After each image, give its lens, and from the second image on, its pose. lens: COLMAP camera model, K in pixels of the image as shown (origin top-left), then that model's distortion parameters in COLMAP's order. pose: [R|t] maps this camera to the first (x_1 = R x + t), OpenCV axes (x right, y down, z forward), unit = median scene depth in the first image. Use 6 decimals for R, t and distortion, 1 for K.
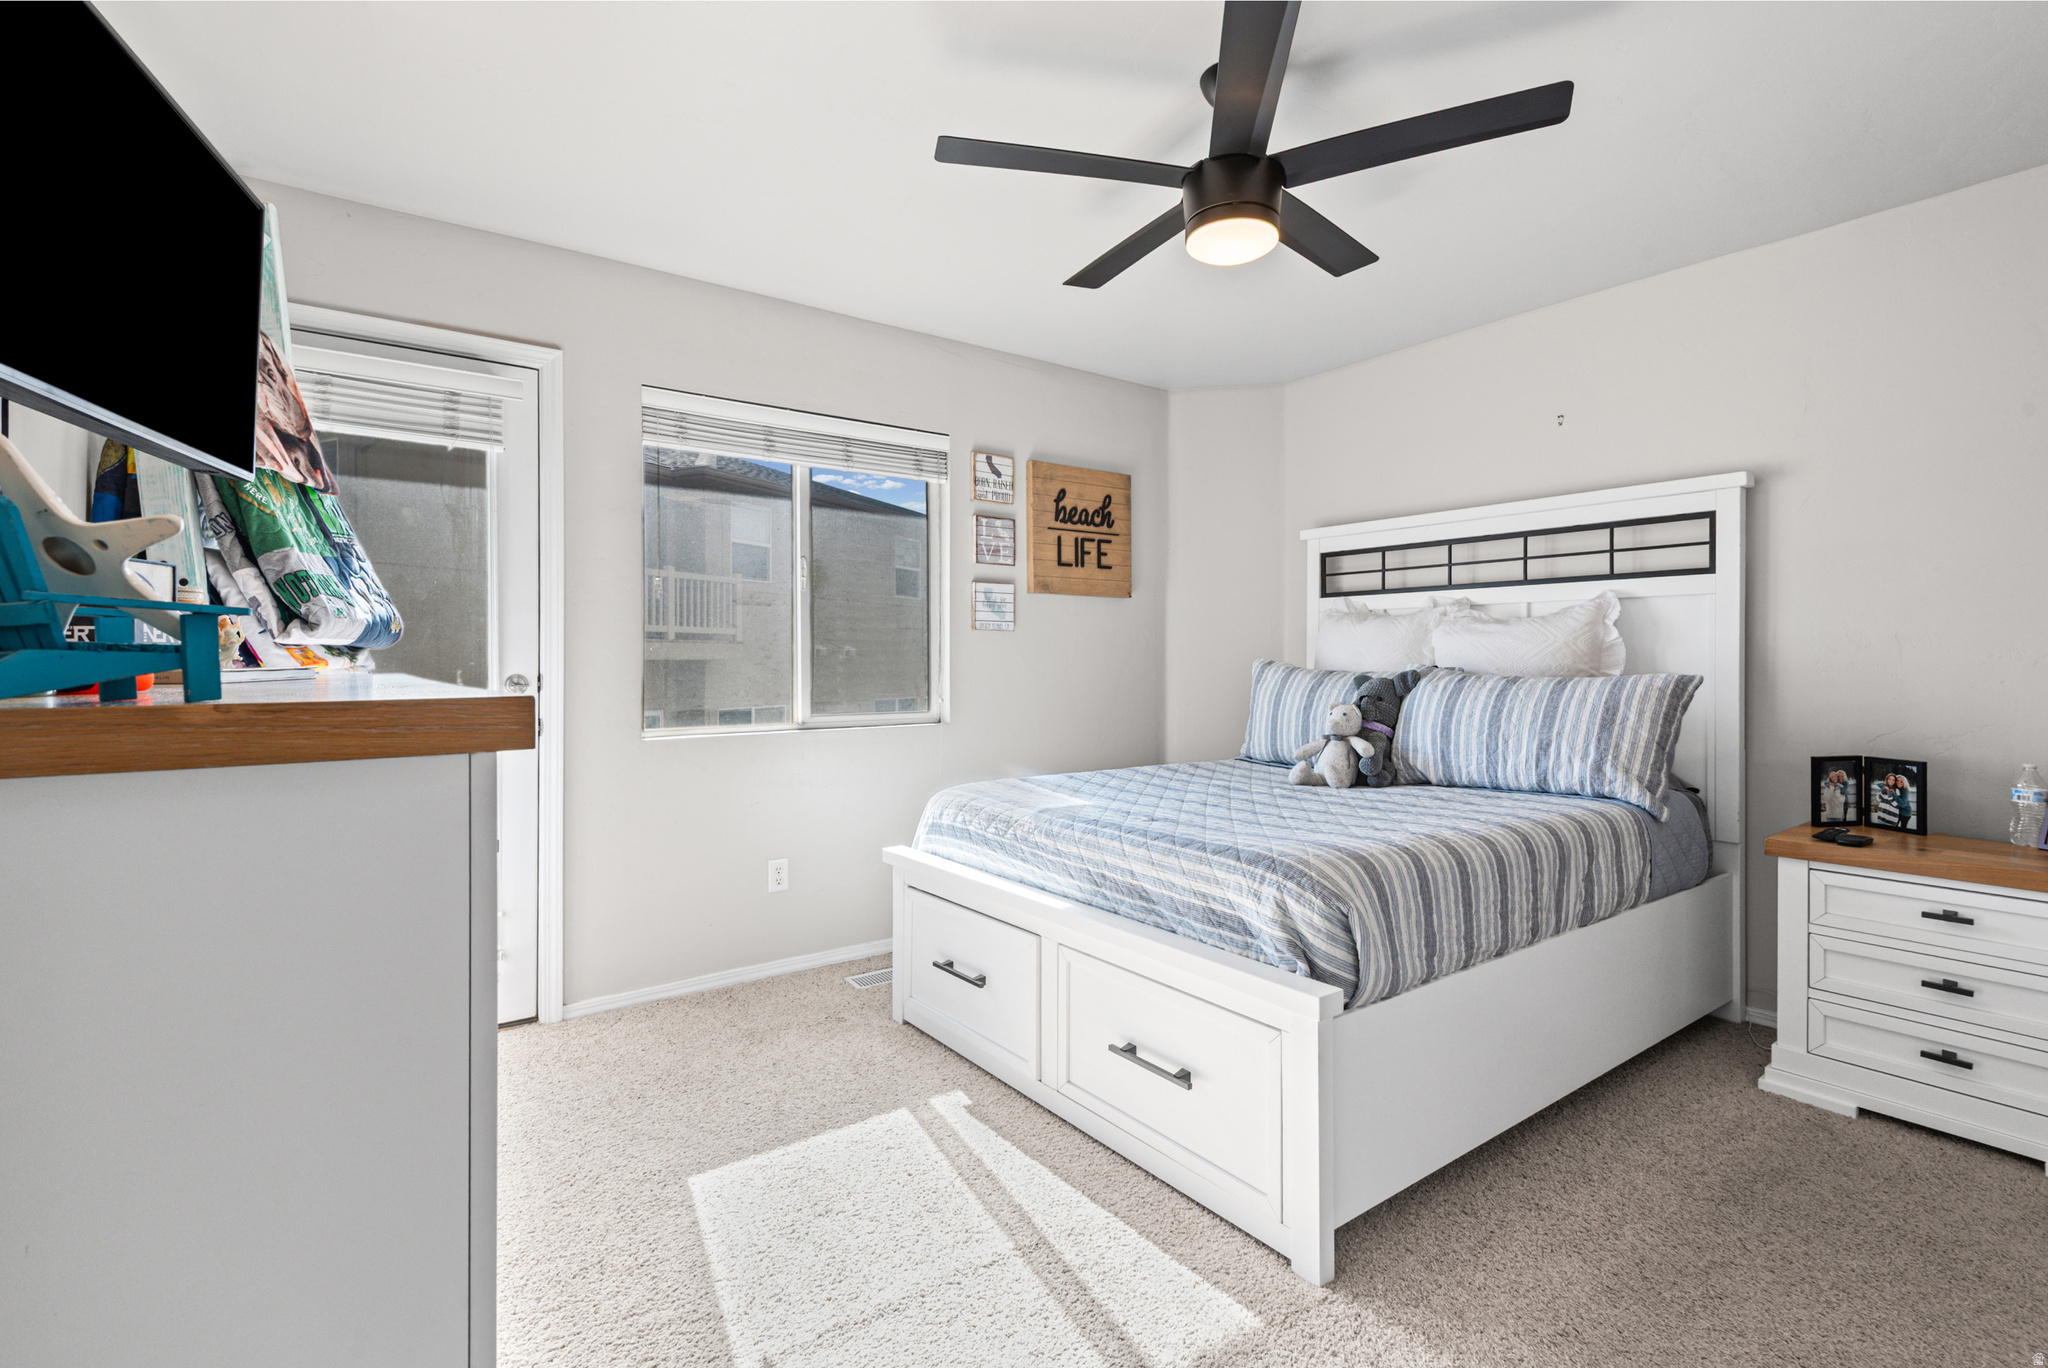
lens RADIAL K [[924.8, 0, 1048.6], [0, 924.8, 657.7], [0, 0, 1]] dist [0.016518, -0.000415]
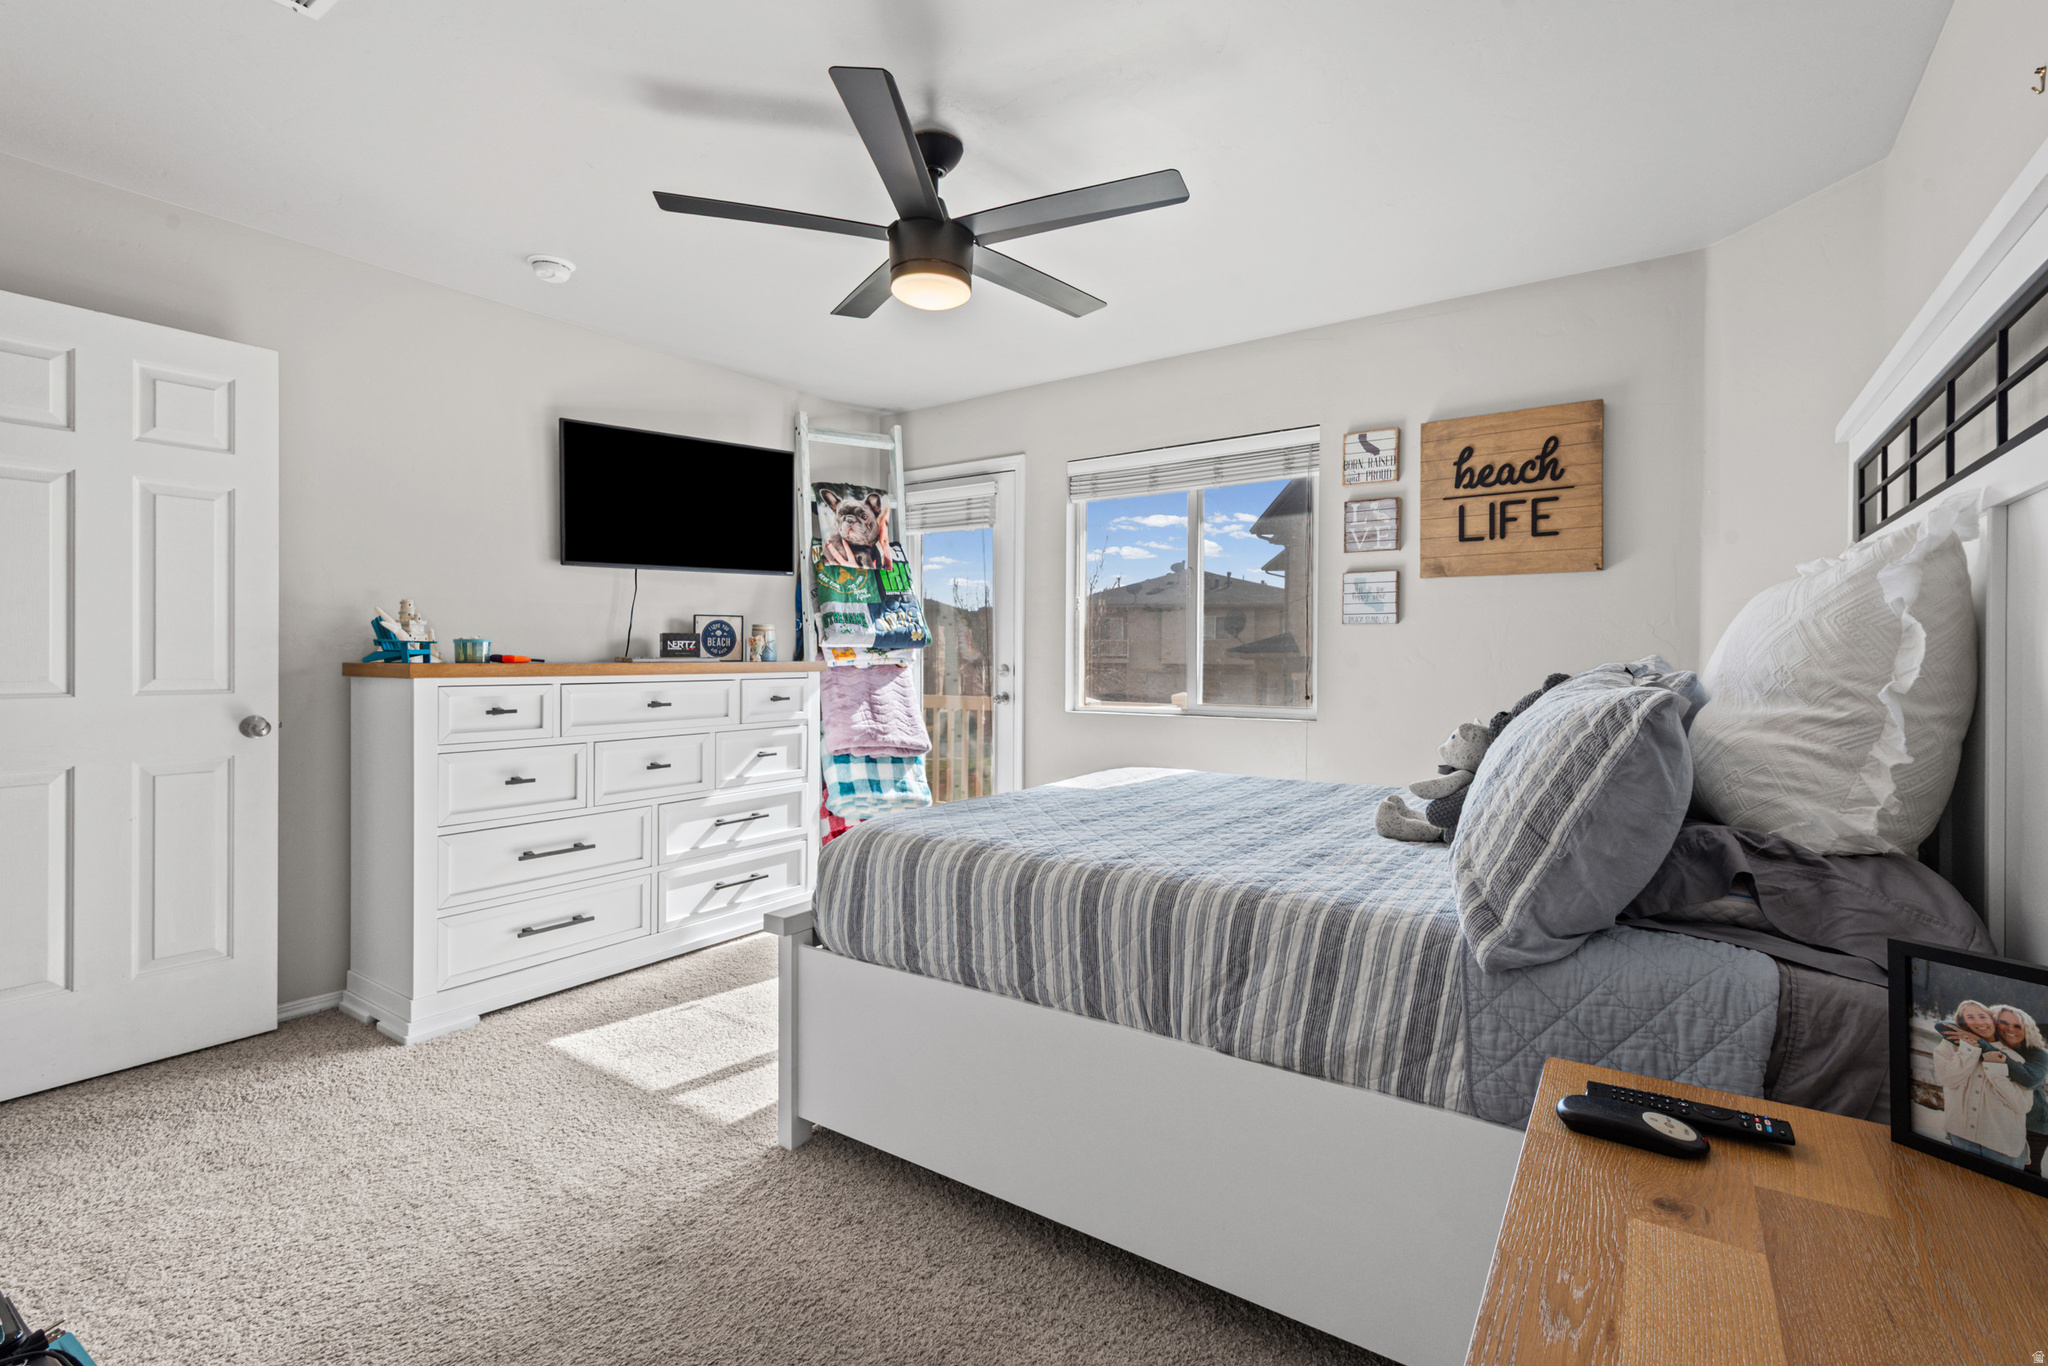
lens RADIAL K [[924.8, 0, 1048.6], [0, 924.8, 656.7], [0, 0, 1]] dist [0.016518, -0.000415]
pose [[0.331136, 0.000970, -0.943583, 0.665185], [-0.001260, 0.999999, 0.000585, 0.002604], [0.943582, 0.000995, 0.331137, 0.379917]]
